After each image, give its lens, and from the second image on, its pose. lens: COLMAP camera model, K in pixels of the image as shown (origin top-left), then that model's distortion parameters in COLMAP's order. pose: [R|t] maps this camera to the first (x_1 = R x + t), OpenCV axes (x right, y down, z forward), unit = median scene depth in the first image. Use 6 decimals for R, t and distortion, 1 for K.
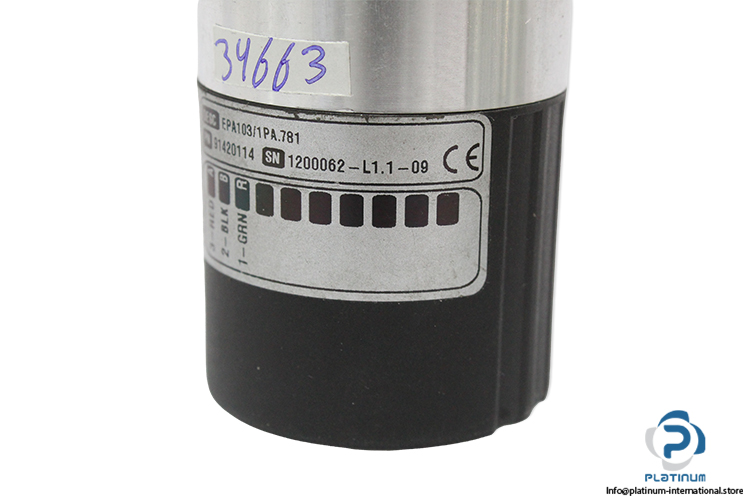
lens RADIAL K [[1586.6, 0, 374.9], [0, 1586.6, 252.3], [0, 0, 1]] dist [0.045870, 0.000000]
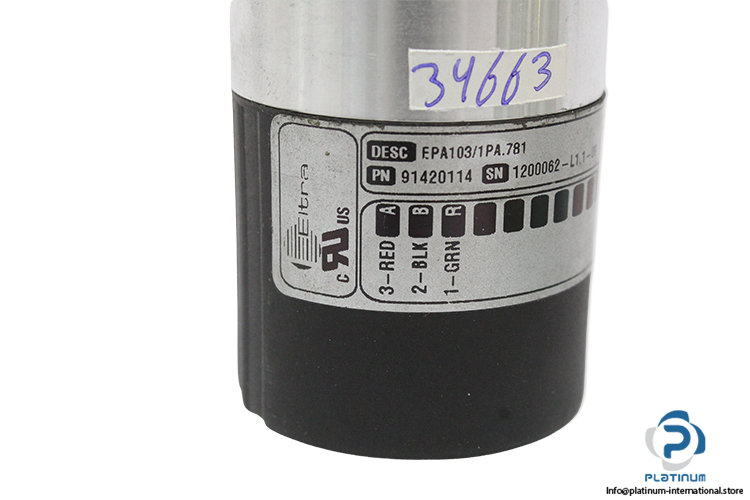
lens RADIAL K [[1586.6, 0, 375.3], [0, 1586.6, 247.9], [0, 0, 1]] dist [0.045870, 0.000000]
pose [[0.498854, -0.238421, 0.833247, -0.929288], [0.219928, 0.964772, 0.144386, -0.173378], [-0.838317, 0.111227, 0.533716, 0.546011]]
